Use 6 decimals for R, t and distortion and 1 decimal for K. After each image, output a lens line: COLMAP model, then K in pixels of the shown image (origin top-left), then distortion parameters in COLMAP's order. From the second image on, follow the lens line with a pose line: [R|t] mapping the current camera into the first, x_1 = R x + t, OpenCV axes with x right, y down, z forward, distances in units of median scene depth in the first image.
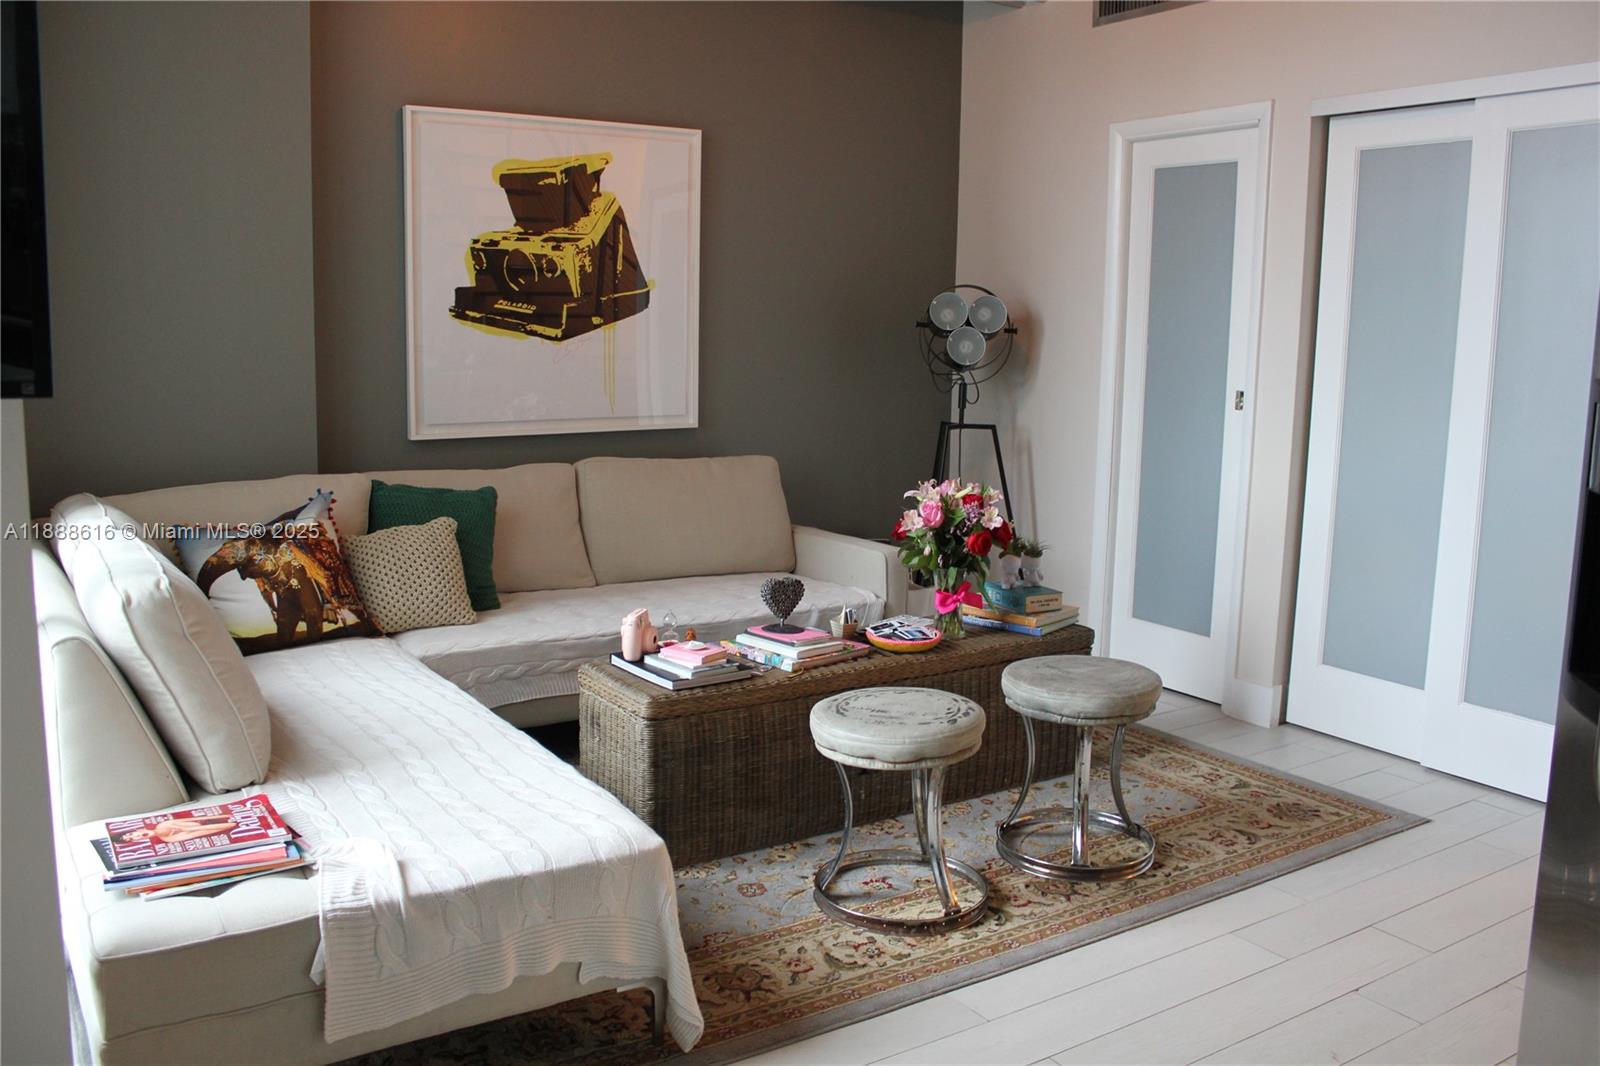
lens RADIAL K [[1330.7, 0, 797.4], [0, 1330.7, 533.1], [0, 0, 1]] dist [-0.155453, 0.112807]
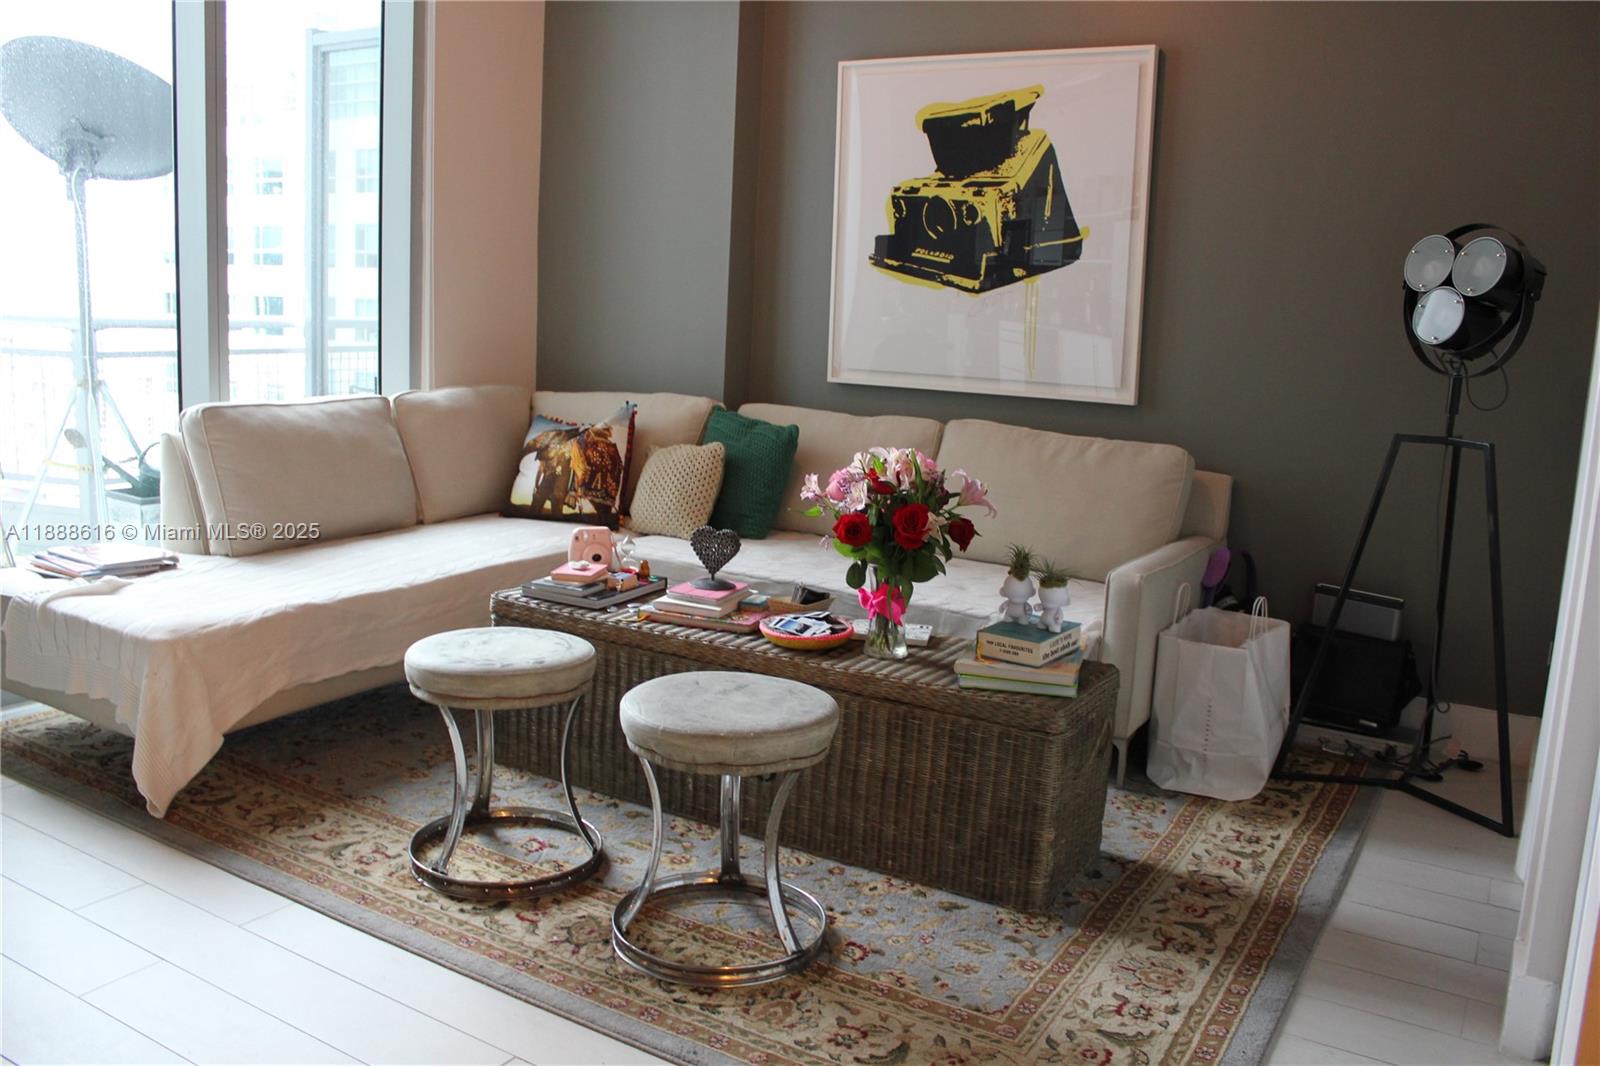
lens RADIAL K [[1330.7, 0, 798.0], [0, 1330.7, 527.2], [0, 0, 1]] dist [-0.155453, 0.112807]
pose [[0.434417, 0.156252, -0.887055, 0.636444], [-0.177425, 0.980387, 0.085802, -0.042618], [0.883064, 0.120112, 0.453620, 0.500849]]
